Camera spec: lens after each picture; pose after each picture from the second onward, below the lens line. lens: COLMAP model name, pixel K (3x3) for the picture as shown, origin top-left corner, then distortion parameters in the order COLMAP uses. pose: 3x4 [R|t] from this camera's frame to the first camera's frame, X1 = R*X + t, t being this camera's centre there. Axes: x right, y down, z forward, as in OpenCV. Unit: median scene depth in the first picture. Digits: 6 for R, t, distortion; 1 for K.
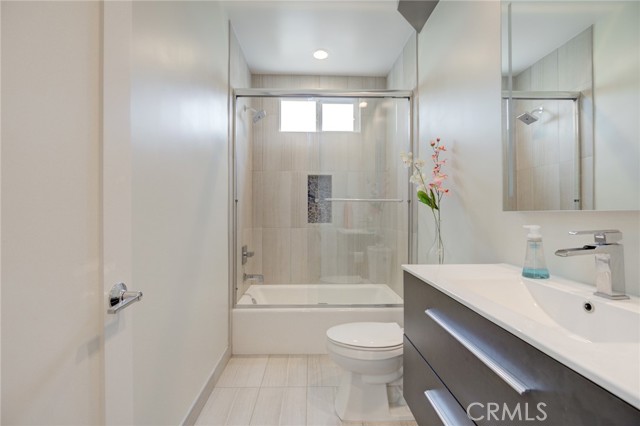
lens RADIAL K [[295.8, 0, 320.0], [0, 295.8, 213.0], [0, 0, 1]] dist [-0.002172, 0.000515]
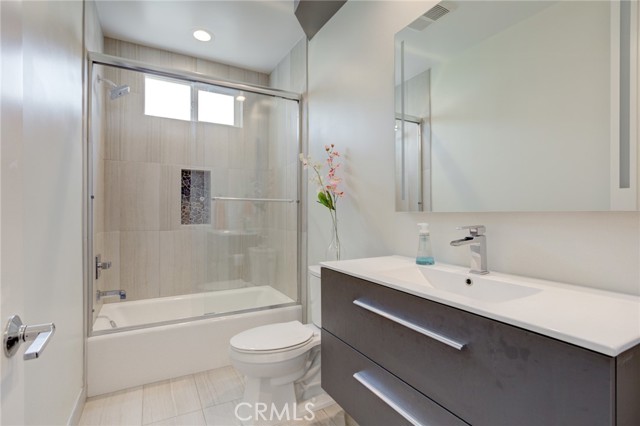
lens RADIAL K [[309.1, 0, 320.0], [0, 309.1, 213.0], [0, 0, 1]] dist [-0.000790, 0.000183]
pose [[0.891066, -0.000223, 0.453875, -0.117738], [-0.000268, 0.999999, 0.001017, -0.001349], [-0.453874, -0.001028, 0.891065, 0.009568]]
